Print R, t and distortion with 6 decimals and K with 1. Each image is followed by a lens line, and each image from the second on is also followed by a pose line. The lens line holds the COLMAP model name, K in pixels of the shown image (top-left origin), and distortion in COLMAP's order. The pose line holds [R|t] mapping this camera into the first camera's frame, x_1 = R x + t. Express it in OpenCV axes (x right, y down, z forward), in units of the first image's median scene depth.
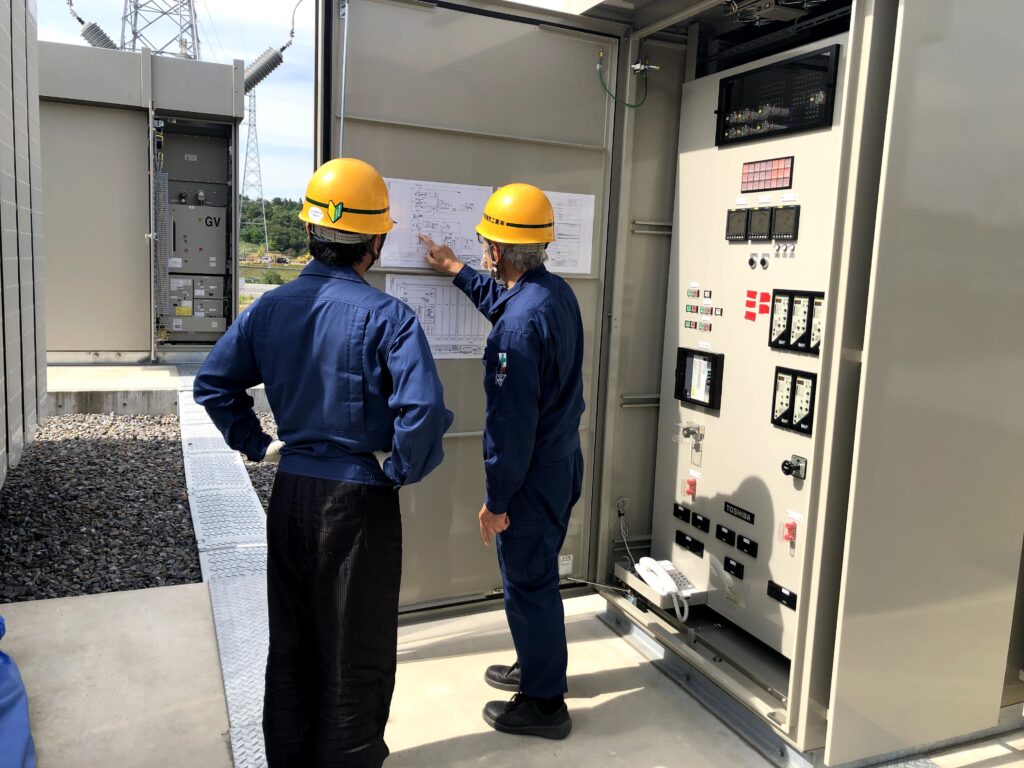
lens RADIAL K [[825.6, 0, 516.3], [0, 825.6, 383.5], [0, 0, 1]] dist [0.023590, 0.009627]
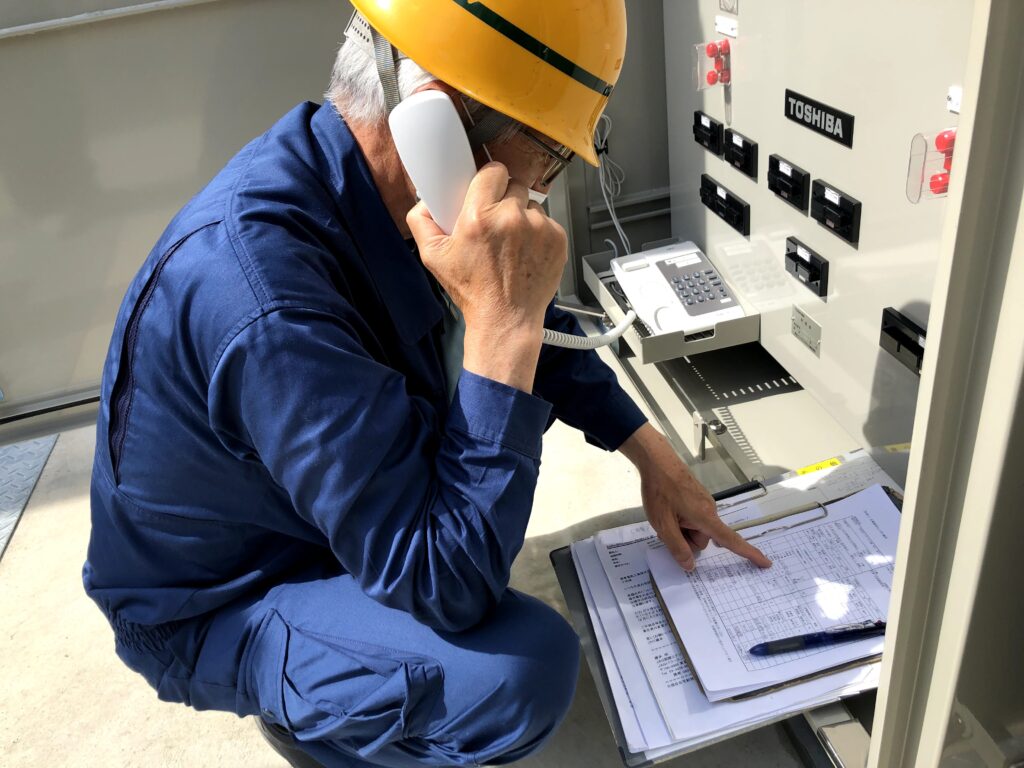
lens RADIAL K [[825.6, 0, 513.8], [0, 825.6, 384.3], [0, 0, 1]] dist [0.023590, 0.009627]
pose [[0.961568, -0.047557, -0.270416, 0.221978], [0.156829, 0.903545, 0.398763, 0.092256], [0.225369, -0.425847, 0.876278, 0.577468]]
